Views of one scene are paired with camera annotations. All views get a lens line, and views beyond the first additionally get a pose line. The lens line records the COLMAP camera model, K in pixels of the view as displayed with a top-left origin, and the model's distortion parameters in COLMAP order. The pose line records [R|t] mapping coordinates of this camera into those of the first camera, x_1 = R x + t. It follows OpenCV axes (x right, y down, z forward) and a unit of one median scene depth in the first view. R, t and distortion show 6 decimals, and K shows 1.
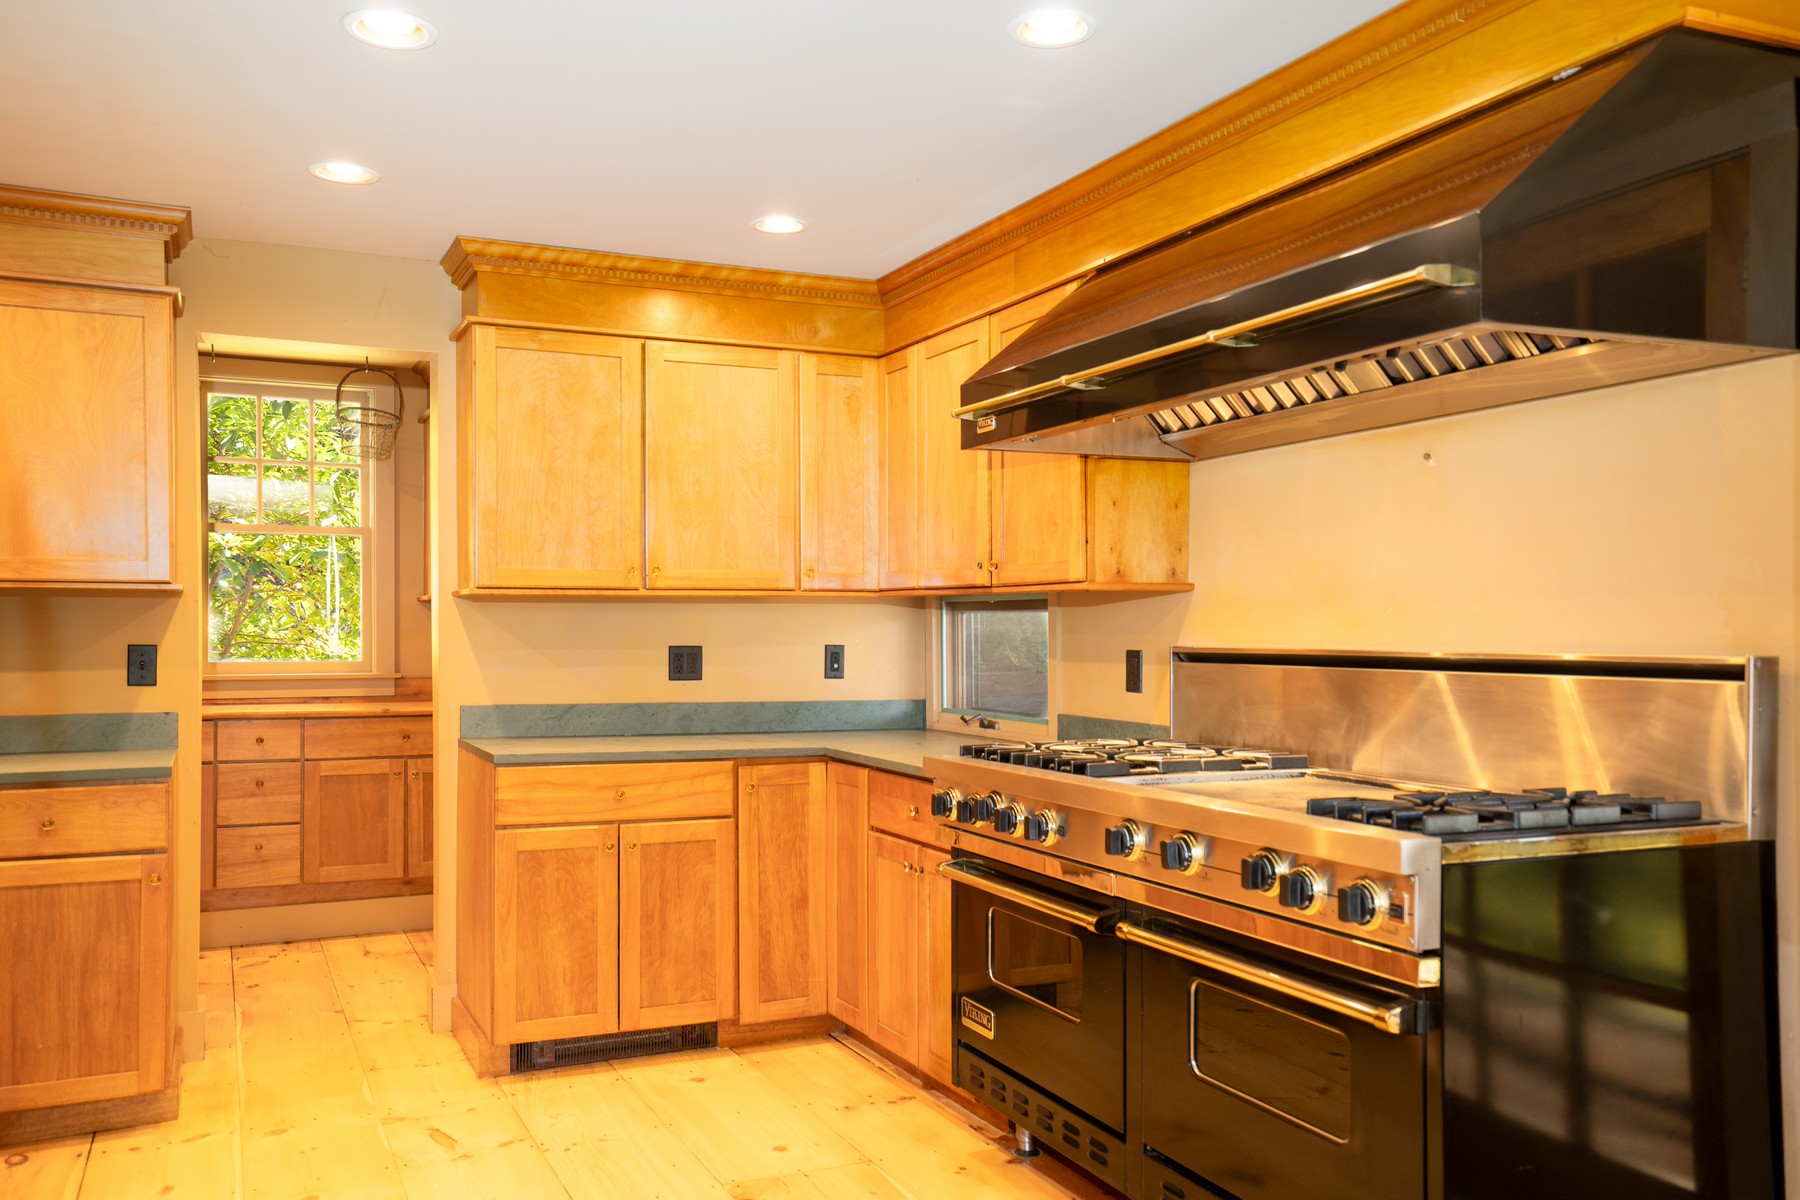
lens RADIAL K [[1404.4, 0, 895.8], [0, 1404.4, 618.5], [0, 0, 1]] dist [0.003876, 0.063493]
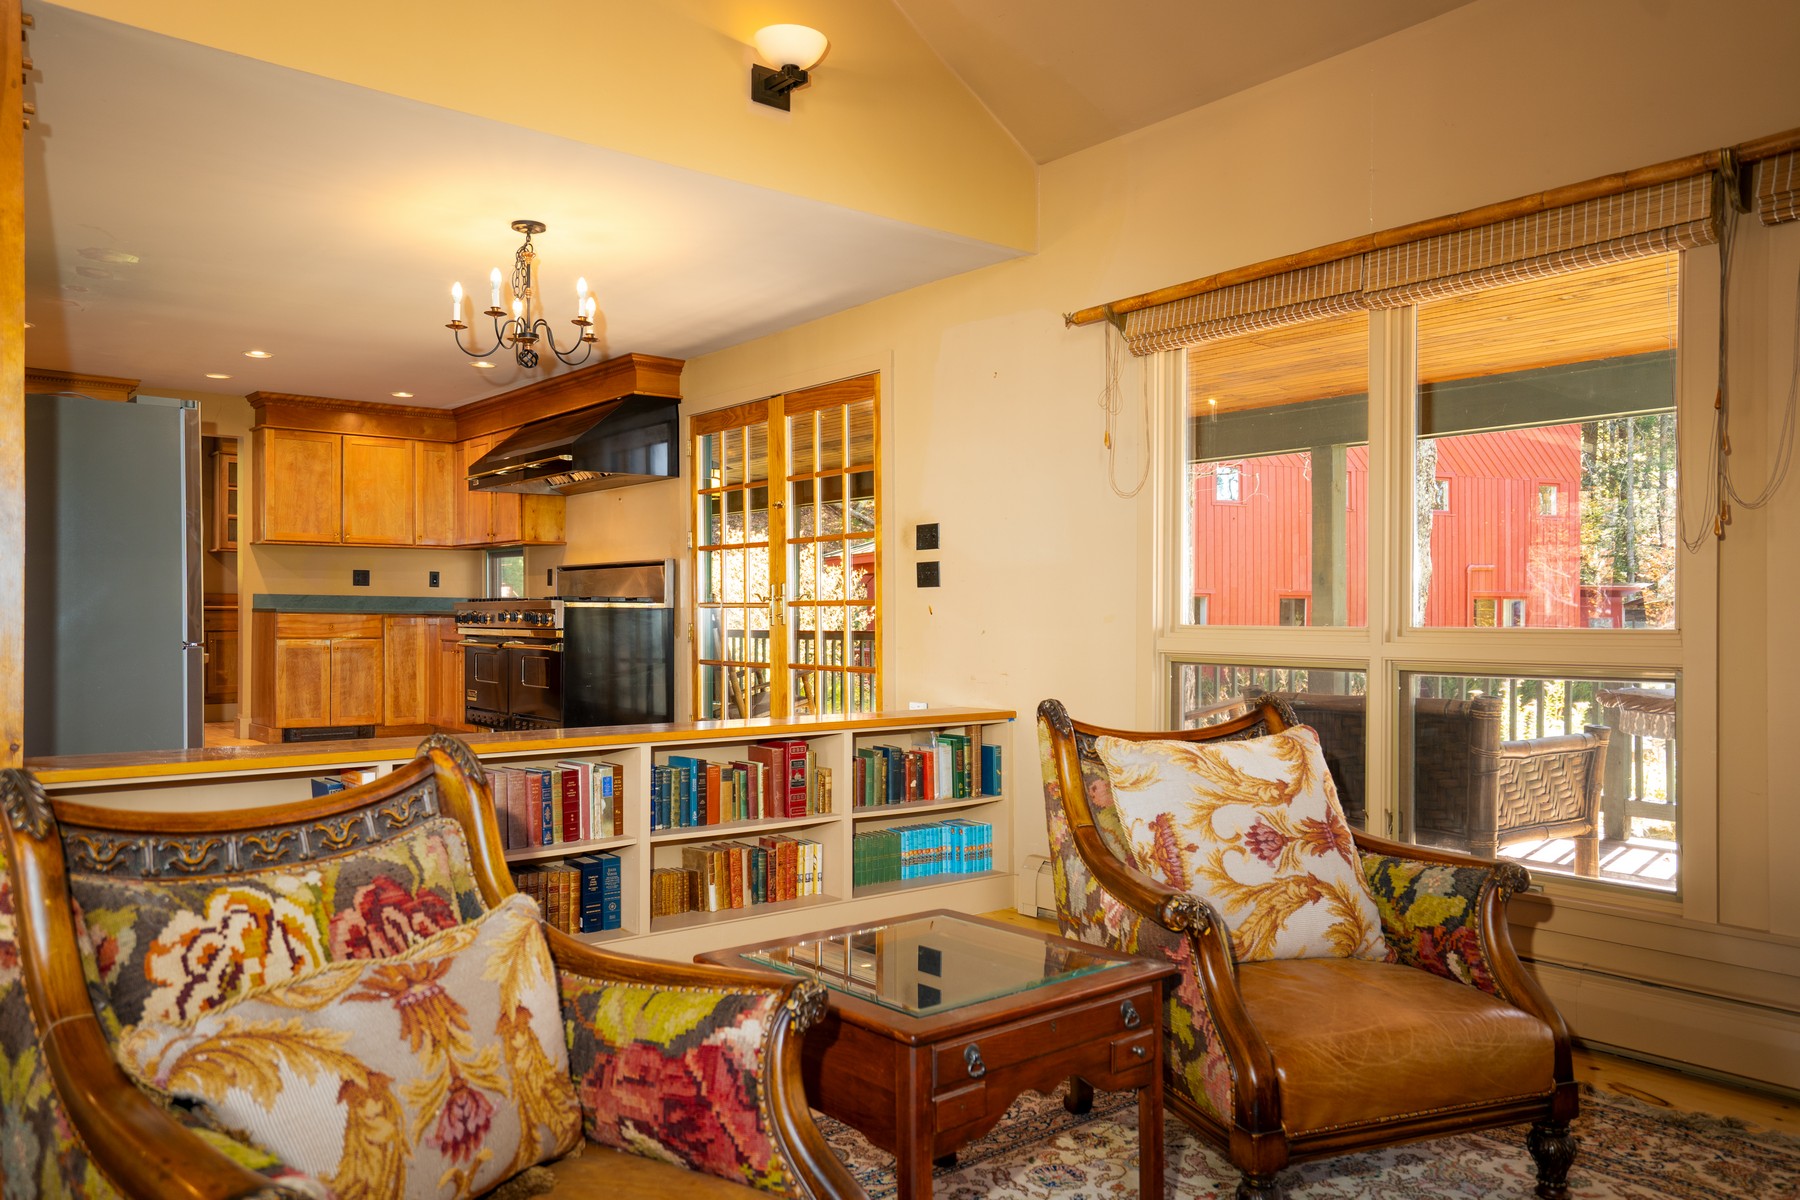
lens RADIAL K [[1277.1, 0, 900.0], [0, 1277.1, 600.0], [0, 0, 1]] dist [-0.003005, -0.000049]
pose [[0.969528, 0.004525, 0.244937, 0.210634], [-0.004600, 0.999989, -0.000269, 0.074088], [-0.244935, -0.000866, 0.969539, -1.347892]]
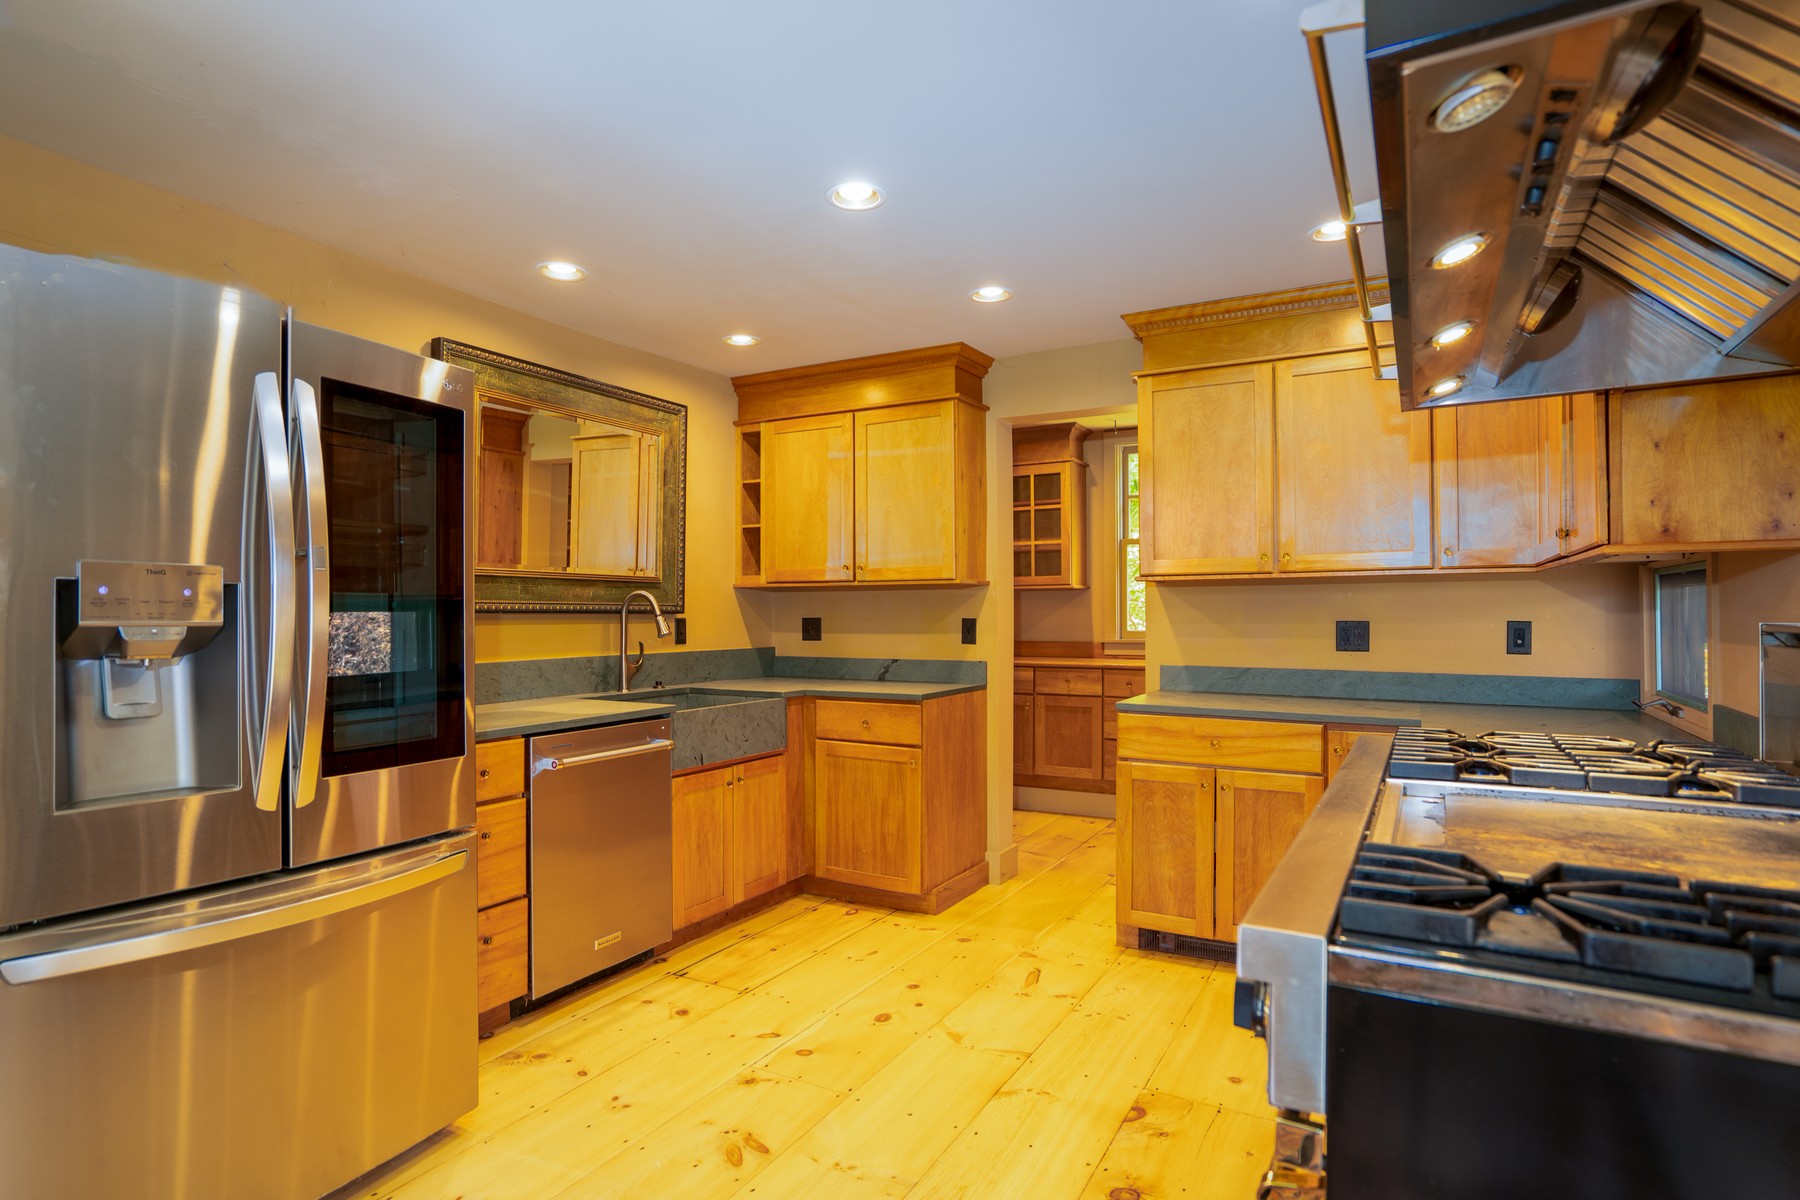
lens RADIAL K [[960.7, 0, 897.9], [0, 960.7, 606.3], [0, 0, 1]] dist [-0.002005, 0.000408]
pose [[0.592091, -0.008575, -0.805826, 0.302598], [0.012109, 0.999925, -0.001743, 0.005250], [0.805780, -0.008726, 0.592150, 0.288169]]
